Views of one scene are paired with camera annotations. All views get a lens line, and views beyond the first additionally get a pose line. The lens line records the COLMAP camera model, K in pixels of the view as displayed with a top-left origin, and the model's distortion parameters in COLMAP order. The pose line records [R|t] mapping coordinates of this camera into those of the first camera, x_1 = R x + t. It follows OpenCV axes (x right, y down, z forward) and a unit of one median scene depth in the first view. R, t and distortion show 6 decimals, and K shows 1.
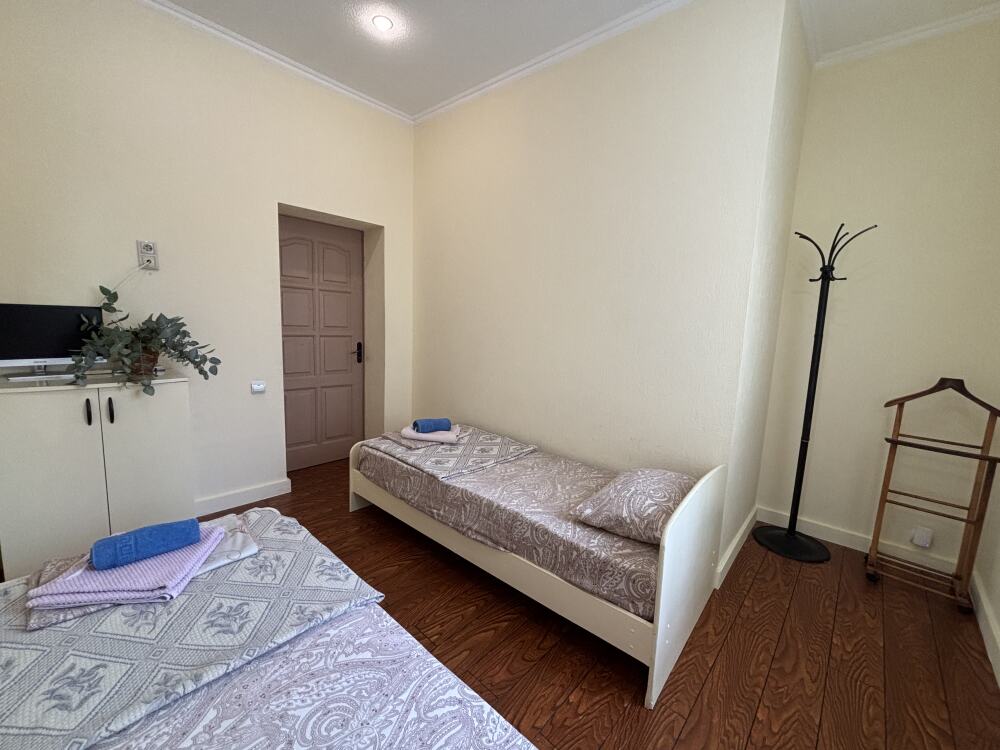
lens RADIAL K [[401.7, 0, 494.9], [0, 401.7, 374.4], [0, 0, 1]] dist [0.013314, -0.000242]
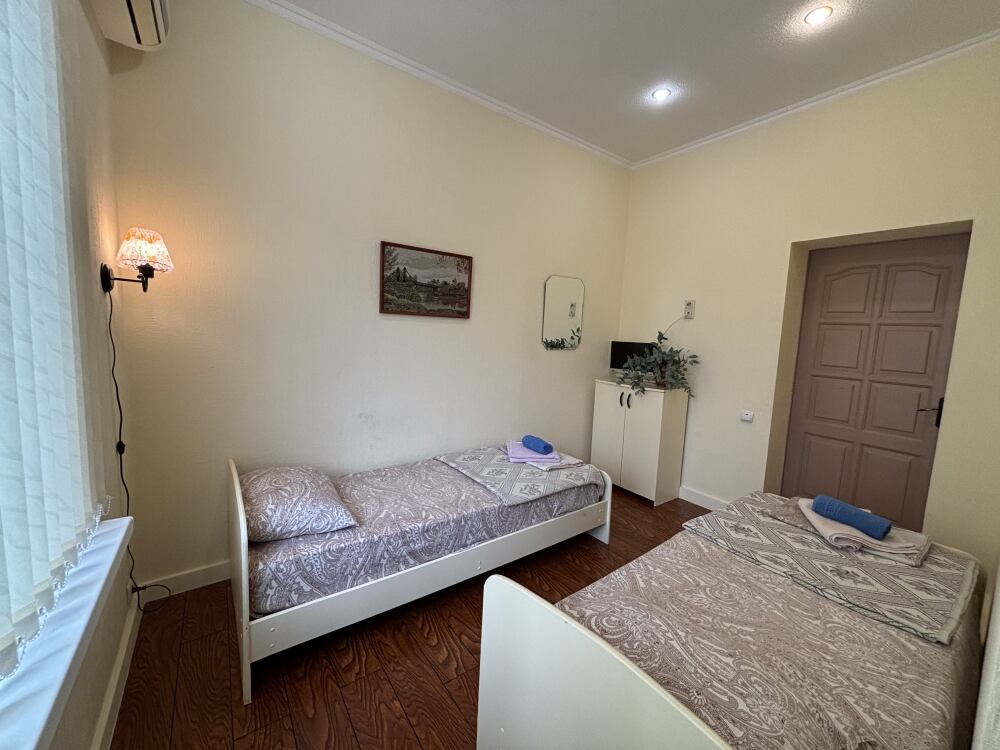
lens RADIAL K [[401.7, 0, 503.1], [0, 401.7, 369.3], [0, 0, 1]] dist [0.013314, -0.000242]
pose [[-0.179466, 0.045139, -0.982728, 0.689207], [-0.189085, 0.978738, 0.079487, -0.062675], [0.965422, 0.200085, -0.167115, 0.598378]]
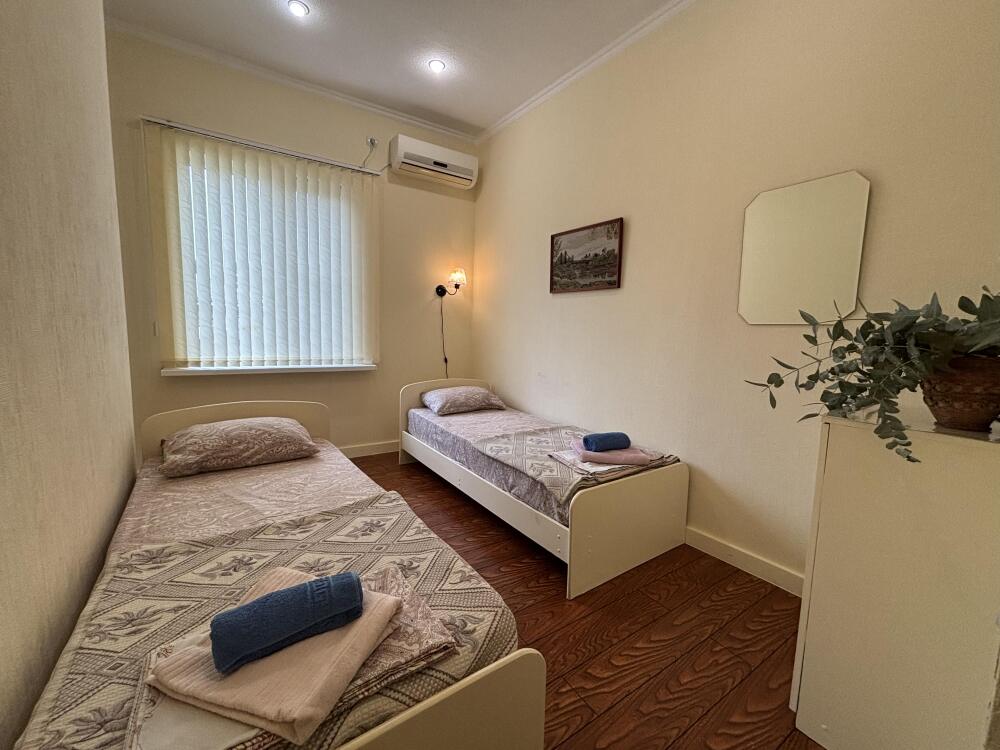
lens RADIAL K [[401.7, 0, 499.0], [0, 401.7, 370.7], [0, 0, 1]] dist [0.013314, -0.000242]
pose [[-0.973378, -0.089057, 0.211198, -0.404941], [-0.032929, 0.966205, 0.255663, -0.145871], [-0.226829, 0.241903, -0.943415, 1.399197]]
